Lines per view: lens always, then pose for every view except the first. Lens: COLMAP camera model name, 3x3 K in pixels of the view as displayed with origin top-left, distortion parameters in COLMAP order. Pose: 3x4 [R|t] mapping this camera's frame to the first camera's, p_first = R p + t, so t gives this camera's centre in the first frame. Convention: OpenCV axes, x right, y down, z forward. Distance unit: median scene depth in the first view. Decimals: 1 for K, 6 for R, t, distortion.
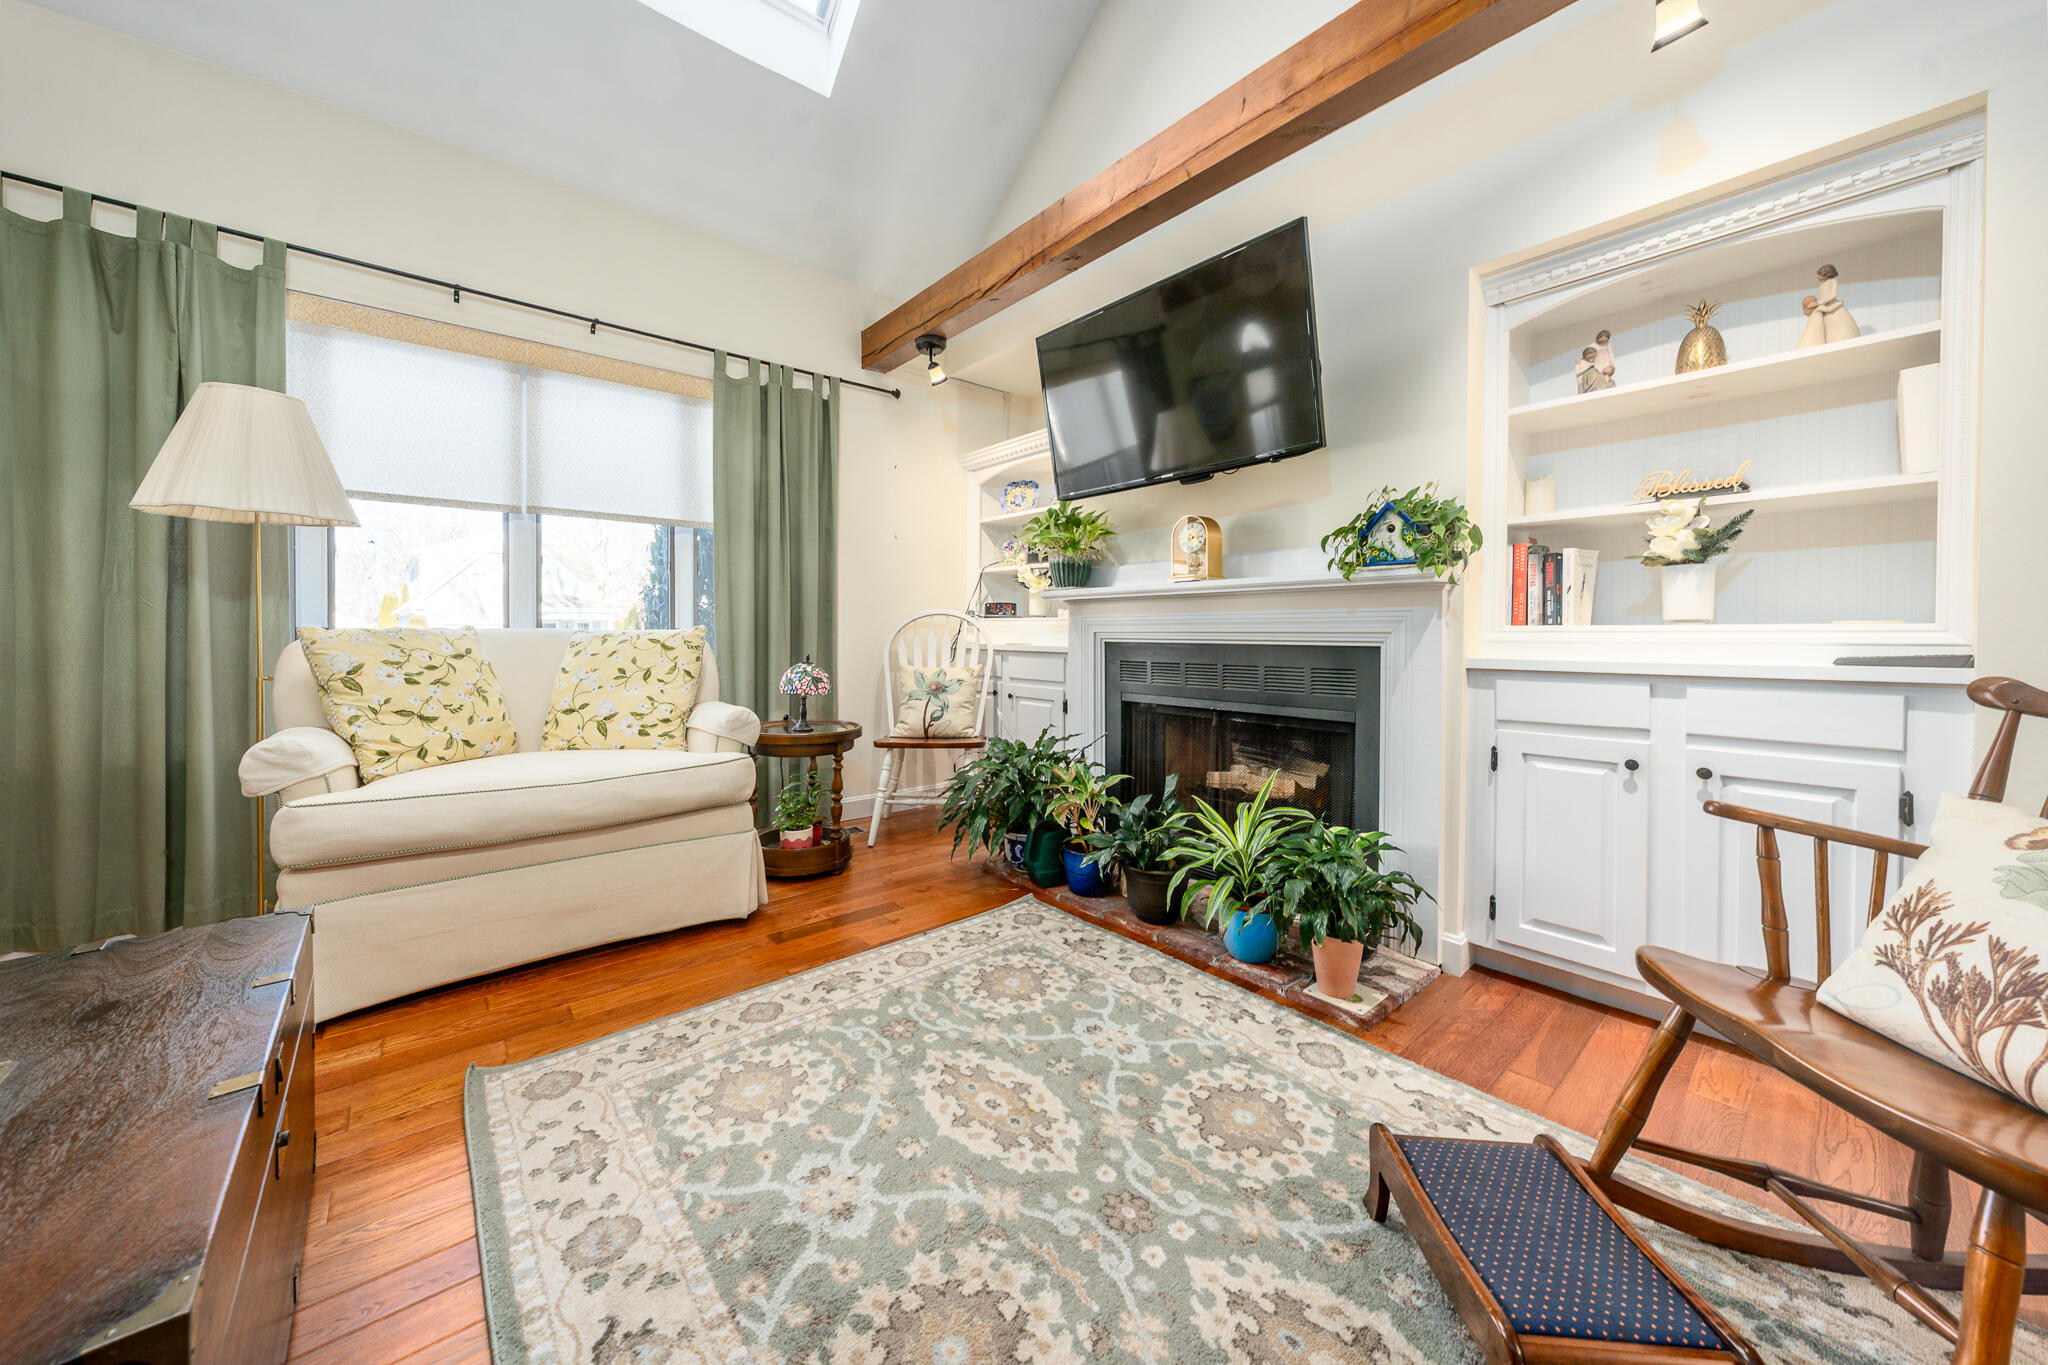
lens RADIAL K [[719.4, 0, 989.3], [0, 719.4, 641.9], [0, 0, 1]] dist [-0.003036, -0.000420]
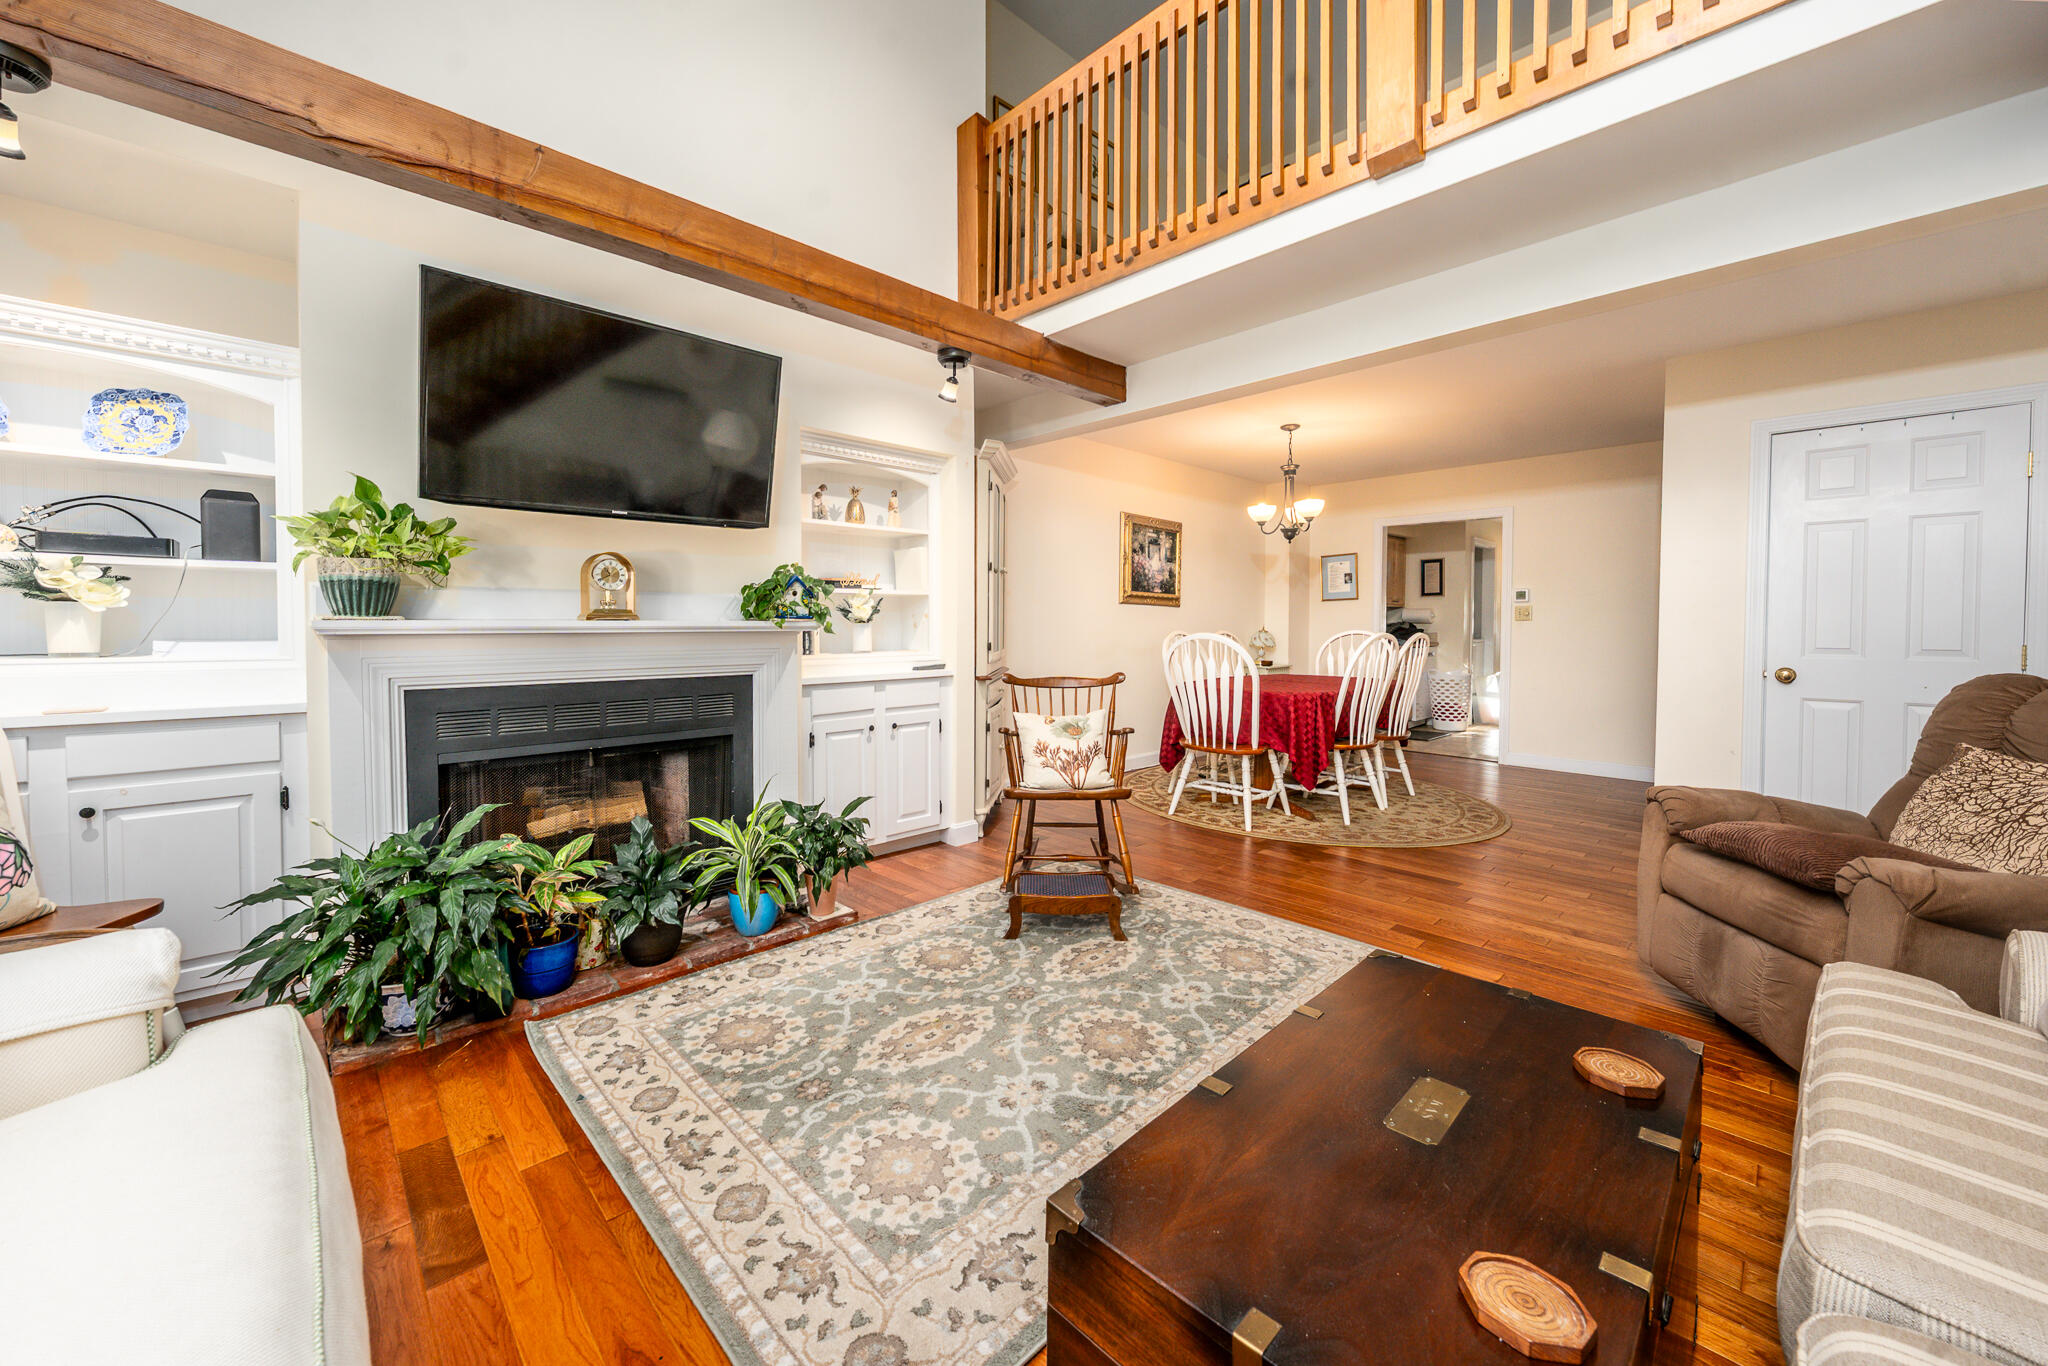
lens RADIAL K [[766.3, 0, 1021.8], [0, 766.3, 649.8], [0, 0, 1]] dist [0.000366, -0.000084]
pose [[-0.091826, -0.034861, 0.995165, -1.047248], [0.013261, 0.999256, 0.036228, -0.095654], [-0.995687, 0.016523, -0.091296, 0.701465]]
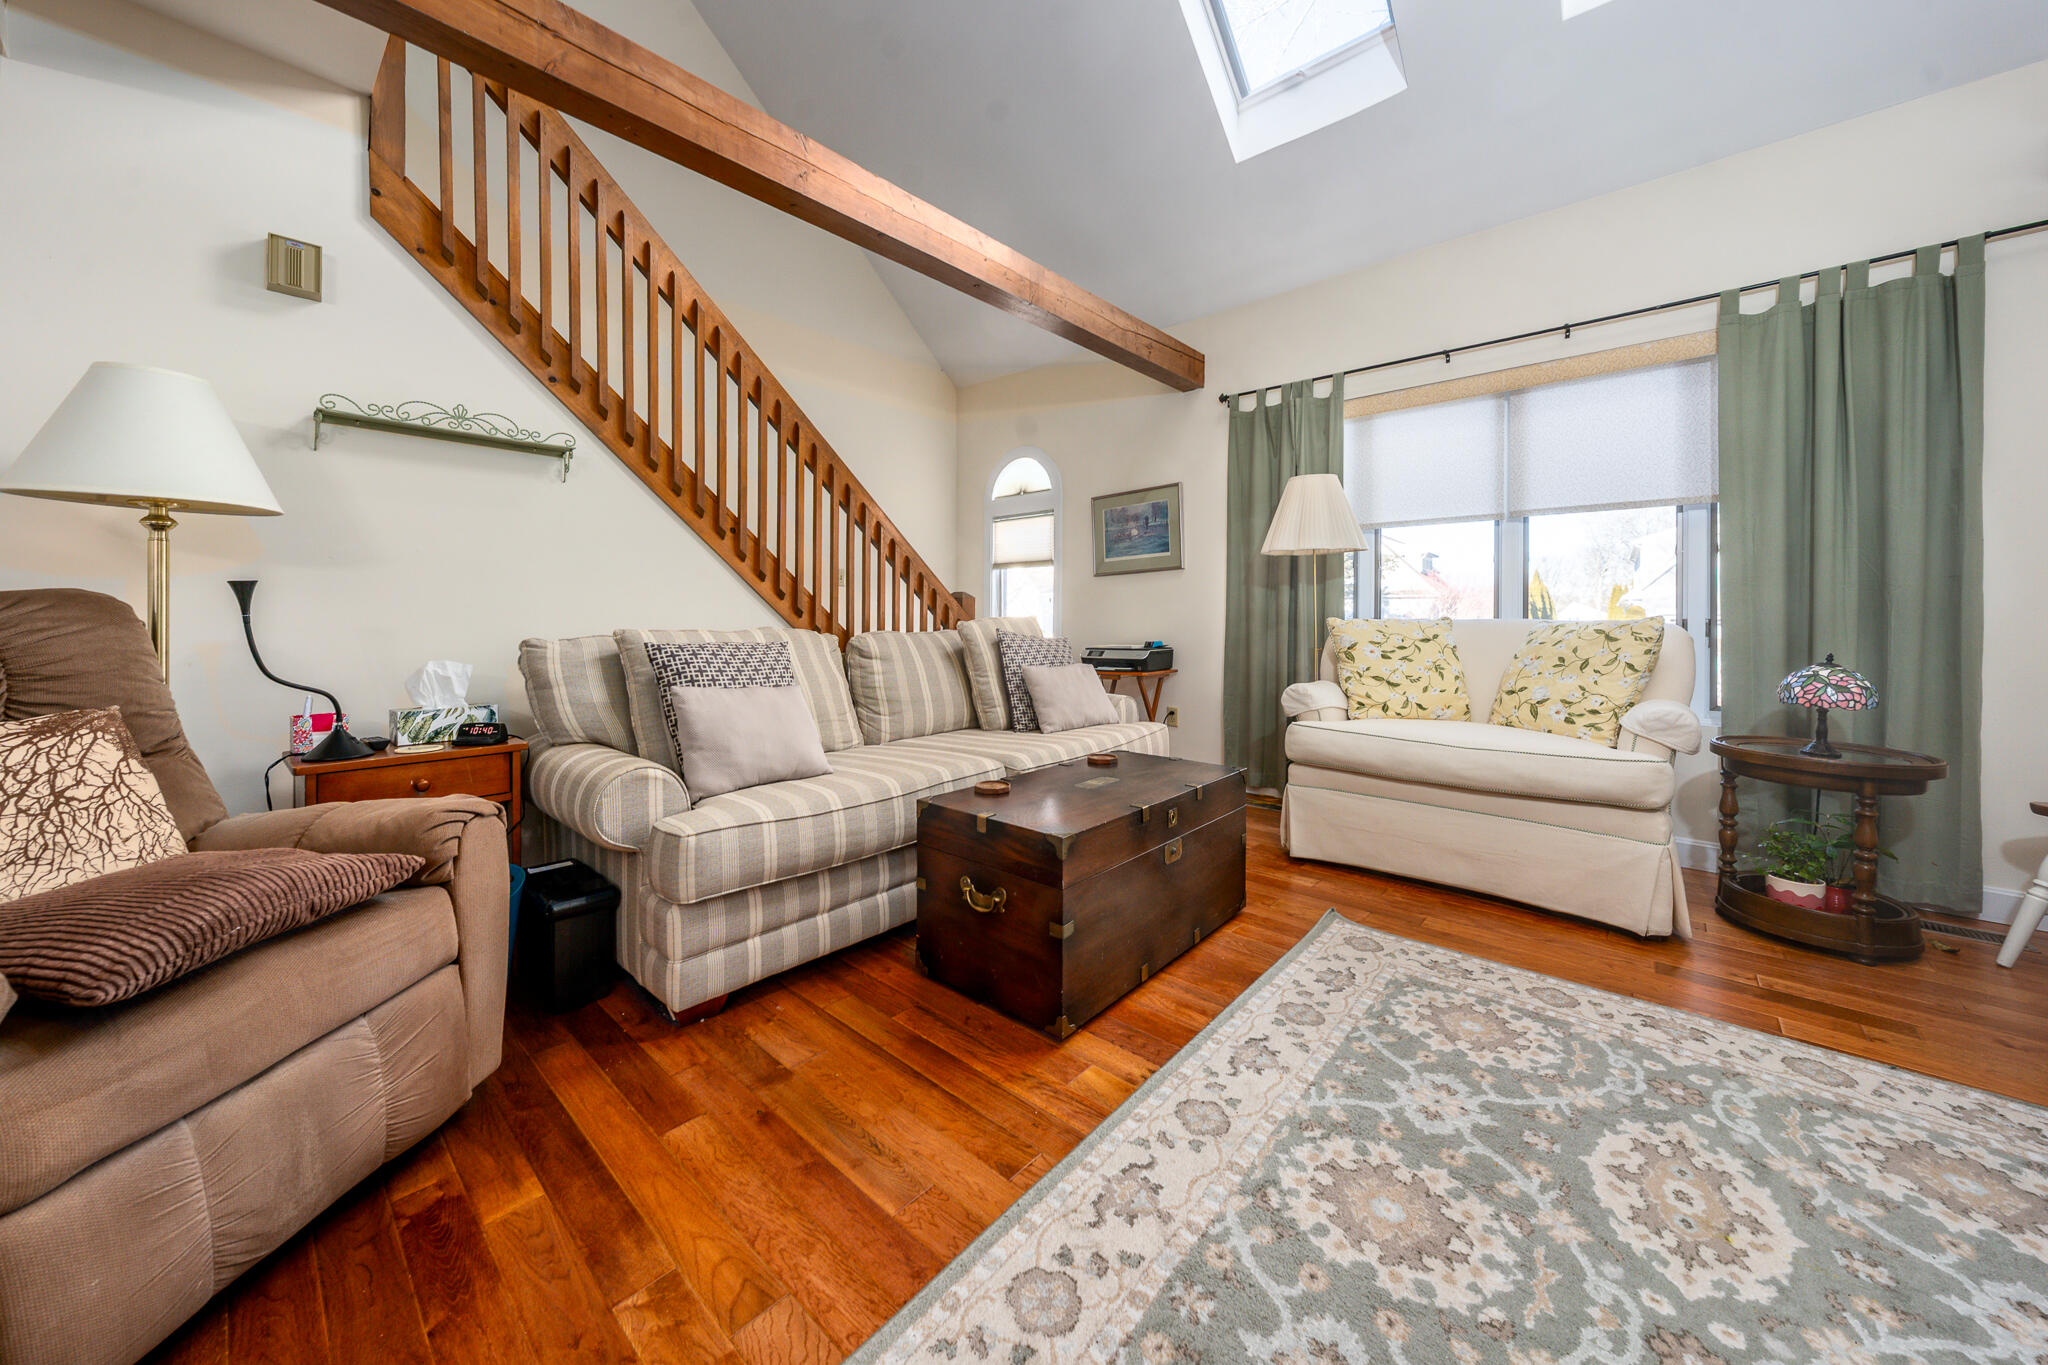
lens RADIAL K [[715.7, 0, 1029.0], [0, 715.7, 619.4], [0, 0, 1]] dist [0.001902, 0.000415]
pose [[0.168692, 0.000650, -0.985669, 0.509336], [-0.018903, 0.999818, -0.002576, -0.000959], [0.985488, 0.019067, 0.168673, 0.082287]]
